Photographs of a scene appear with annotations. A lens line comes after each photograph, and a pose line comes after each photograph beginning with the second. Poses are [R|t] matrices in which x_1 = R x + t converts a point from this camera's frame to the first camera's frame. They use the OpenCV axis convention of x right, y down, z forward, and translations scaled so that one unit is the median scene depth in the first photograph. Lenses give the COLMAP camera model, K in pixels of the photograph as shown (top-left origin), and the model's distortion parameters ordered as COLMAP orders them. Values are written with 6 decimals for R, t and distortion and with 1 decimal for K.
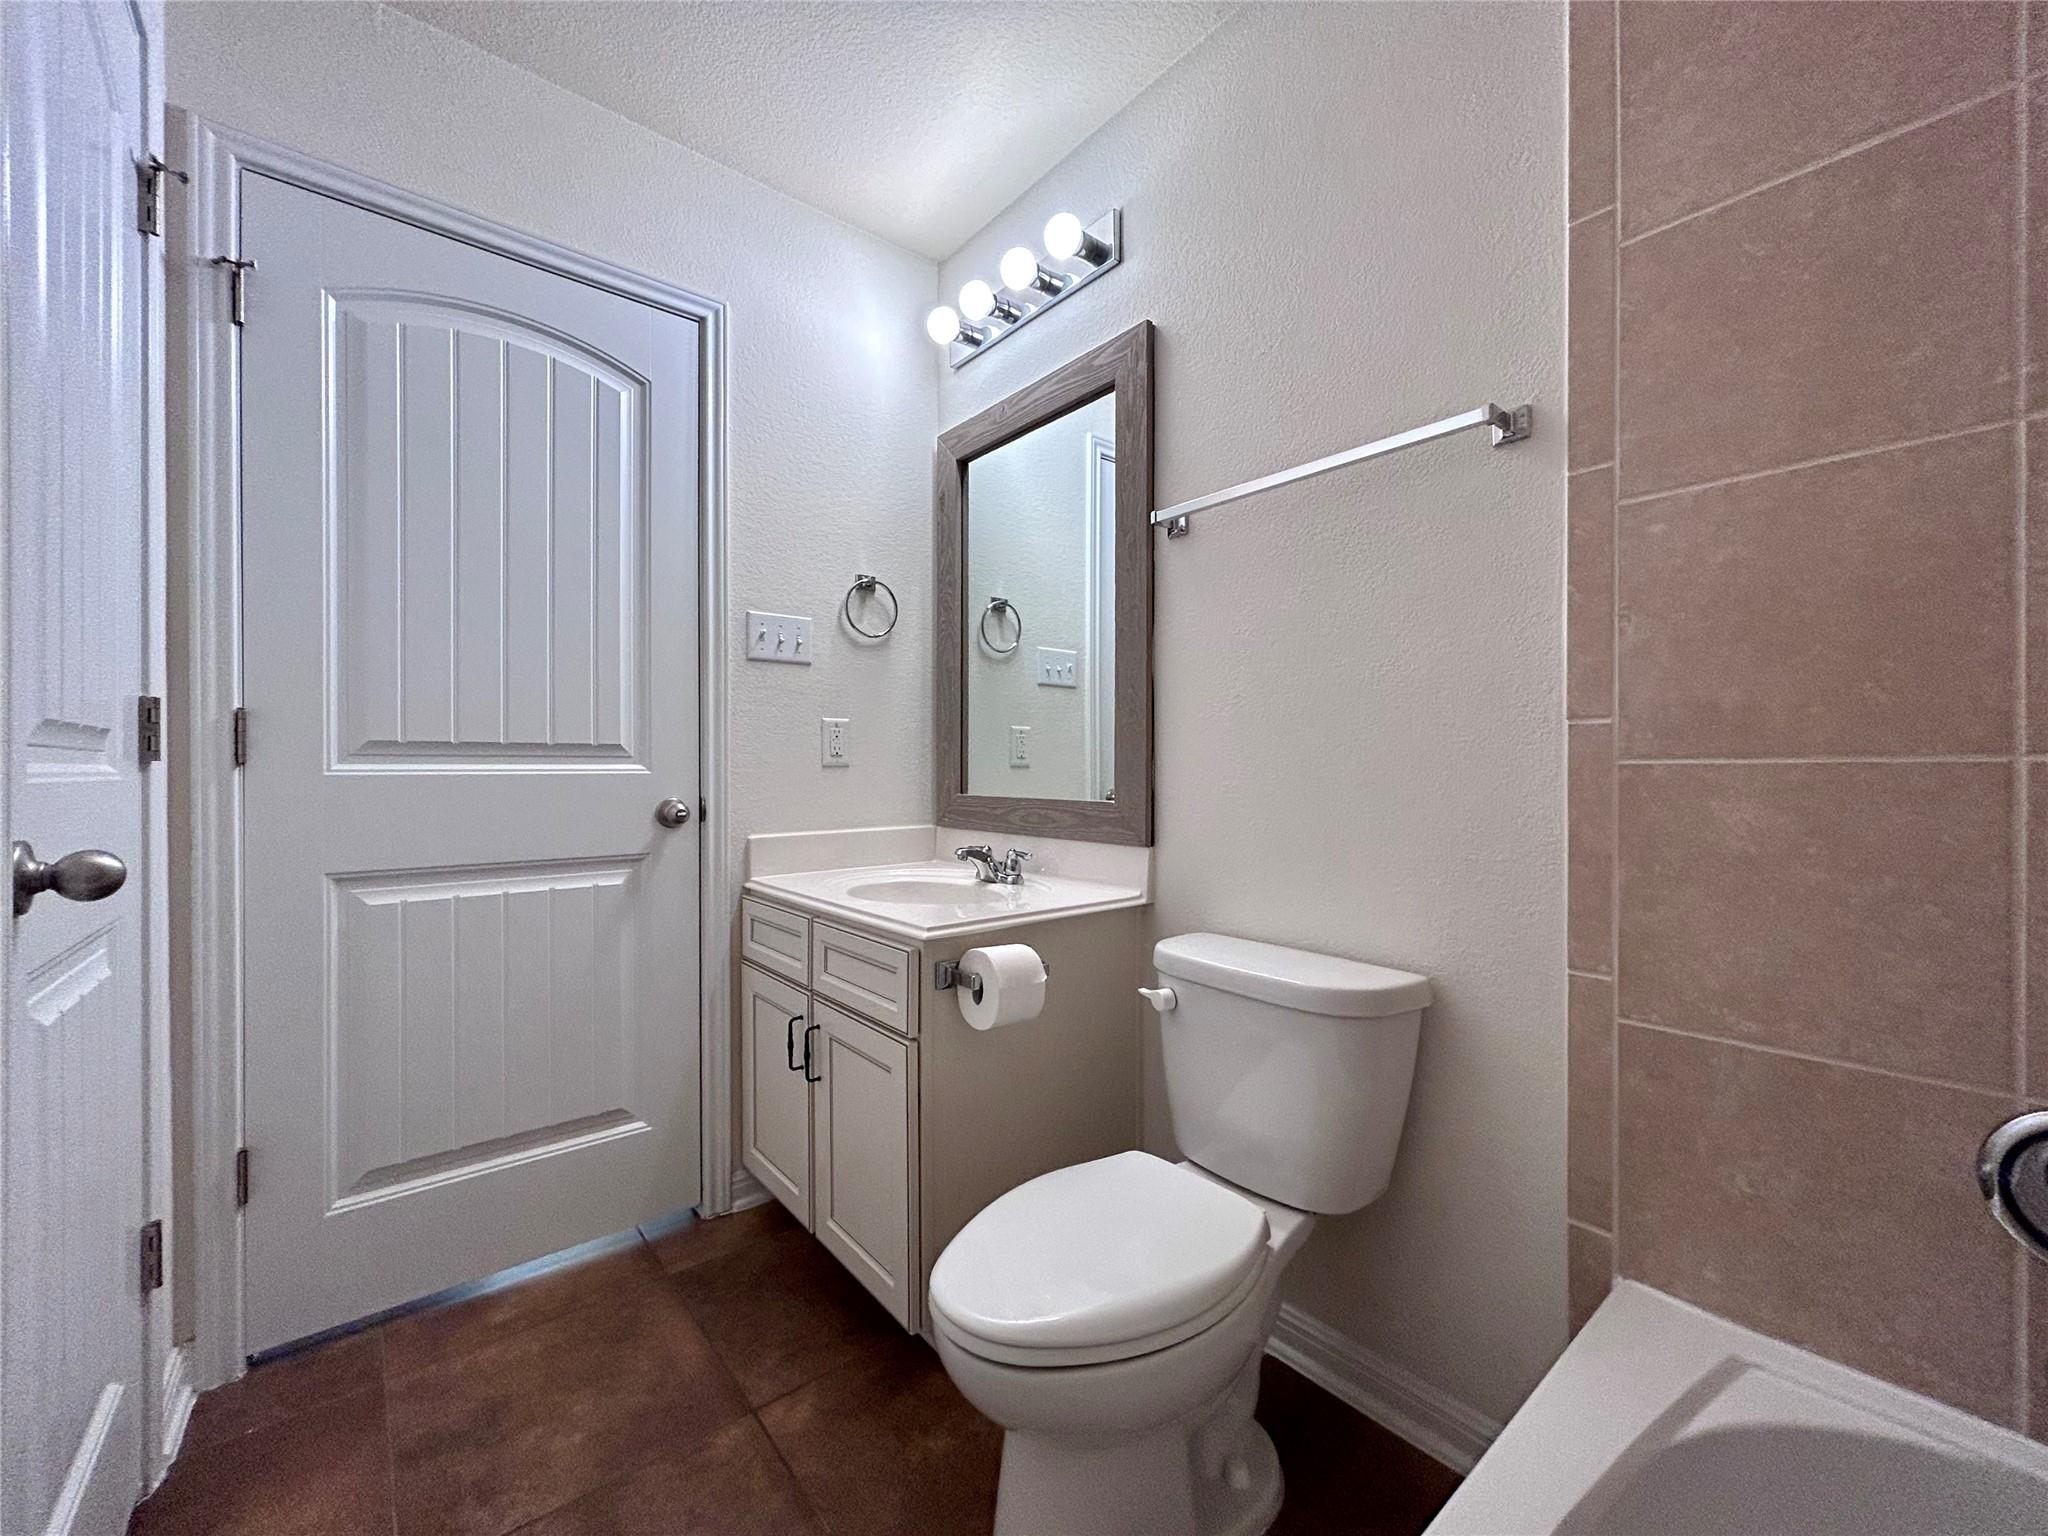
lens RADIAL K [[819.8, 0, 1022.7], [0, 819.8, 772.1], [0, 0, 1]] dist [-0.000043, 0.000729]
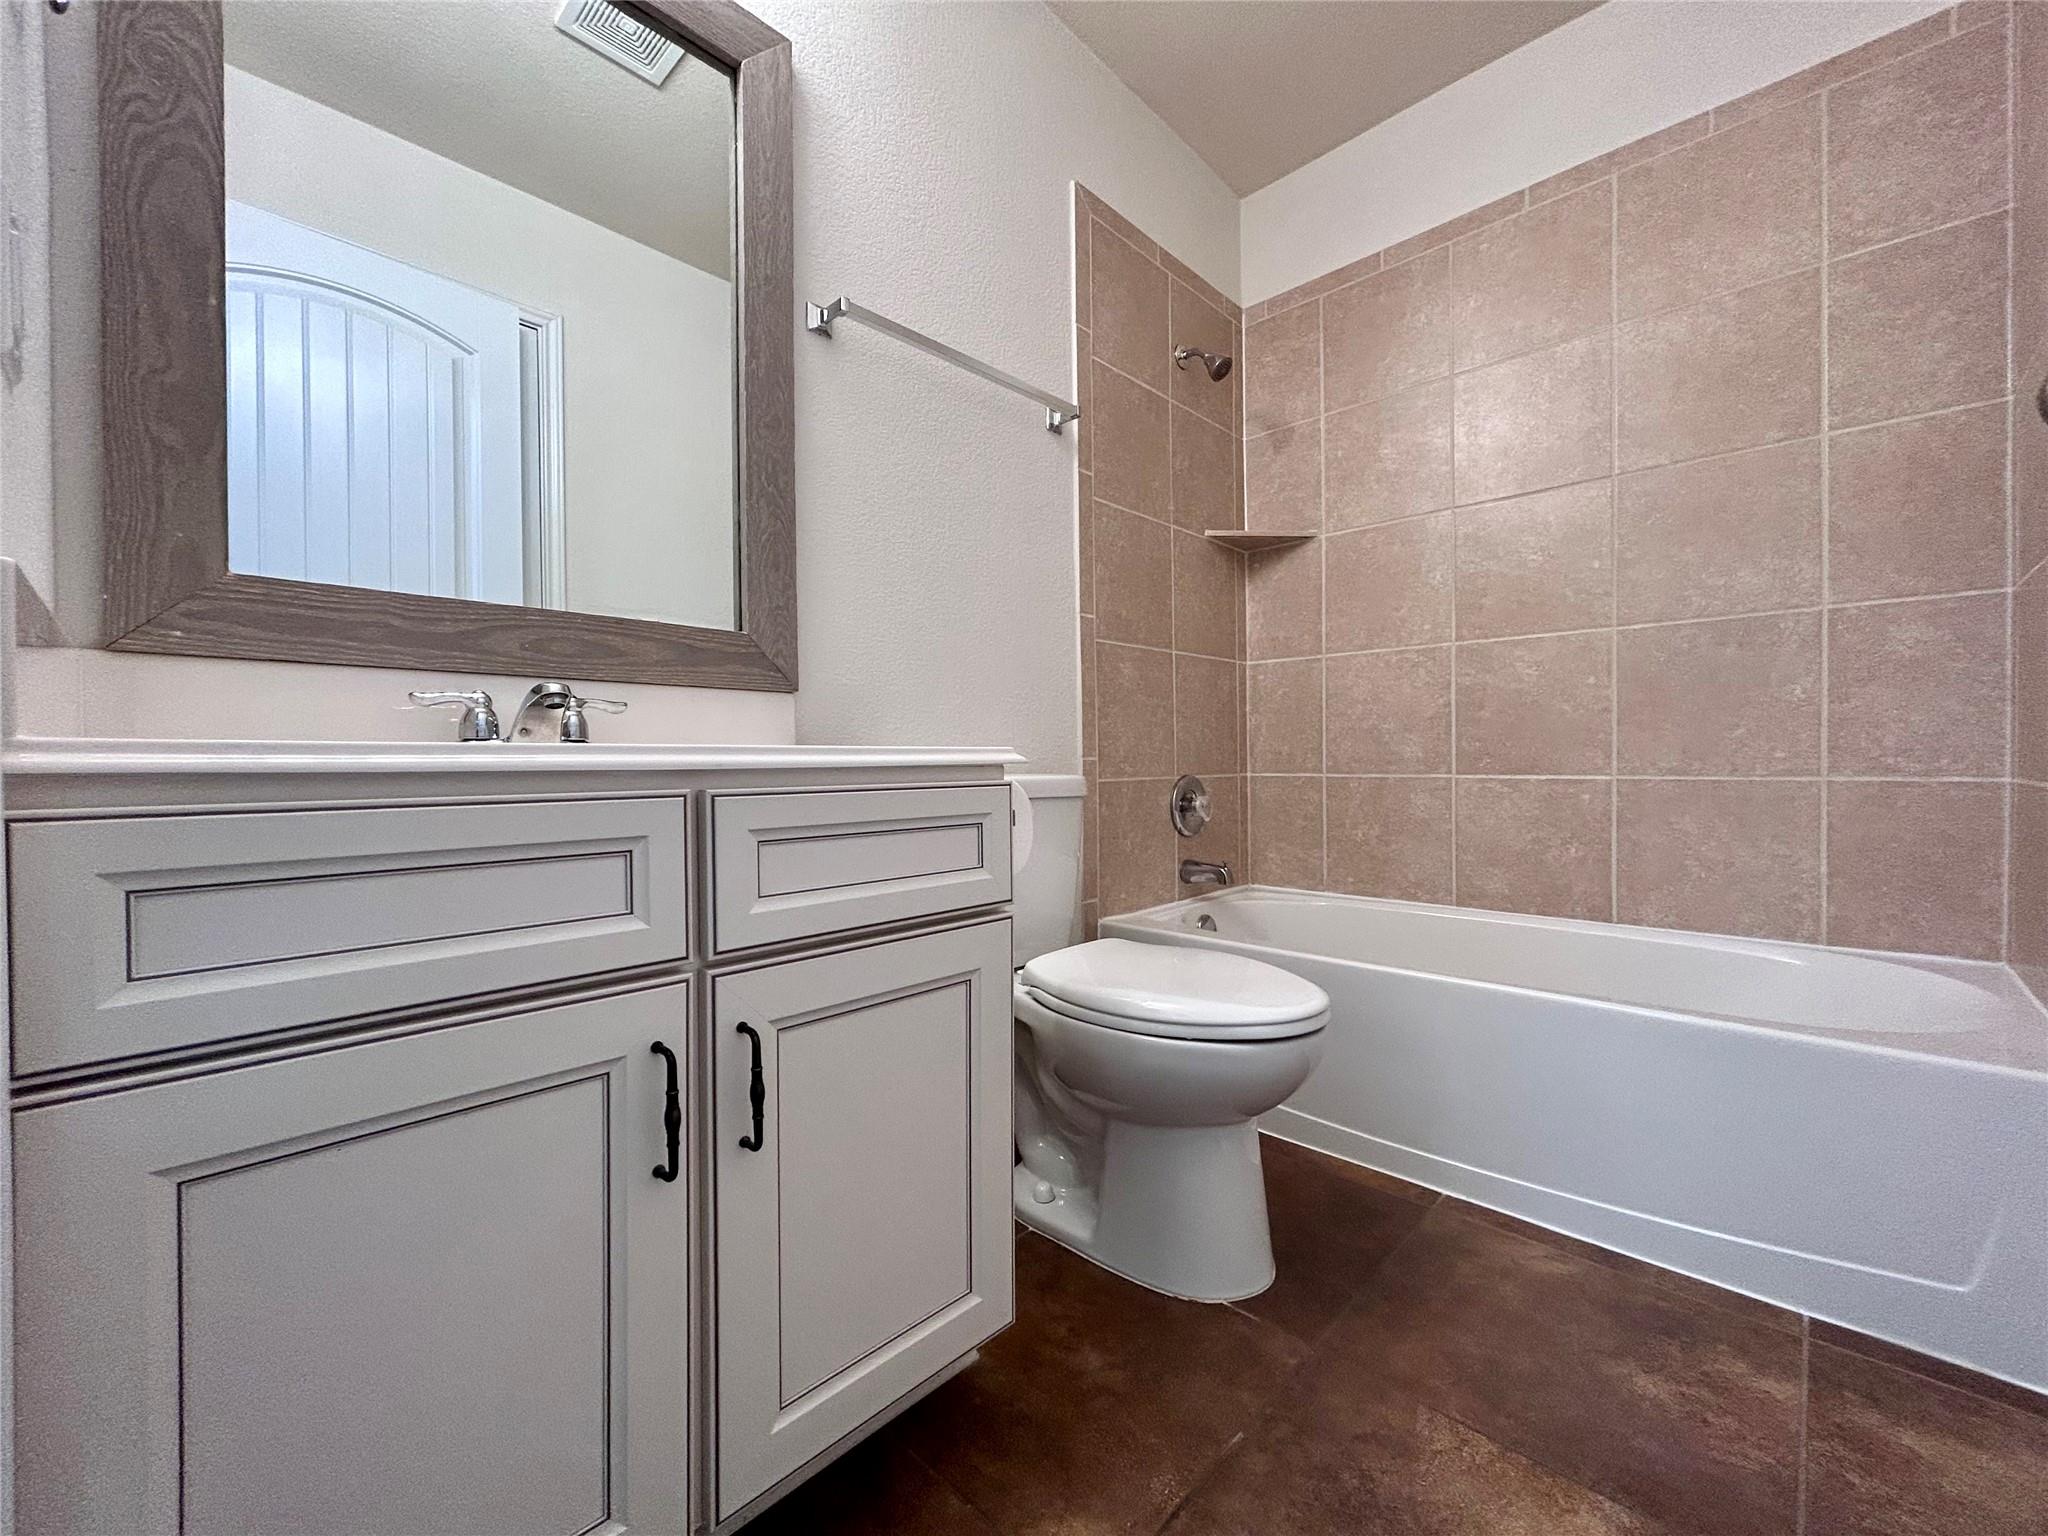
lens RADIAL K [[819.8, 0, 1022.7], [0, 819.8, 772.1], [0, 0, 1]] dist [-0.000043, 0.000729]
pose [[-0.123892, 0.001847, 0.992294, -0.720557], [0.027756, 0.999613, 0.001605, 0.186209], [-0.991907, 0.027740, -0.123896, 0.939972]]
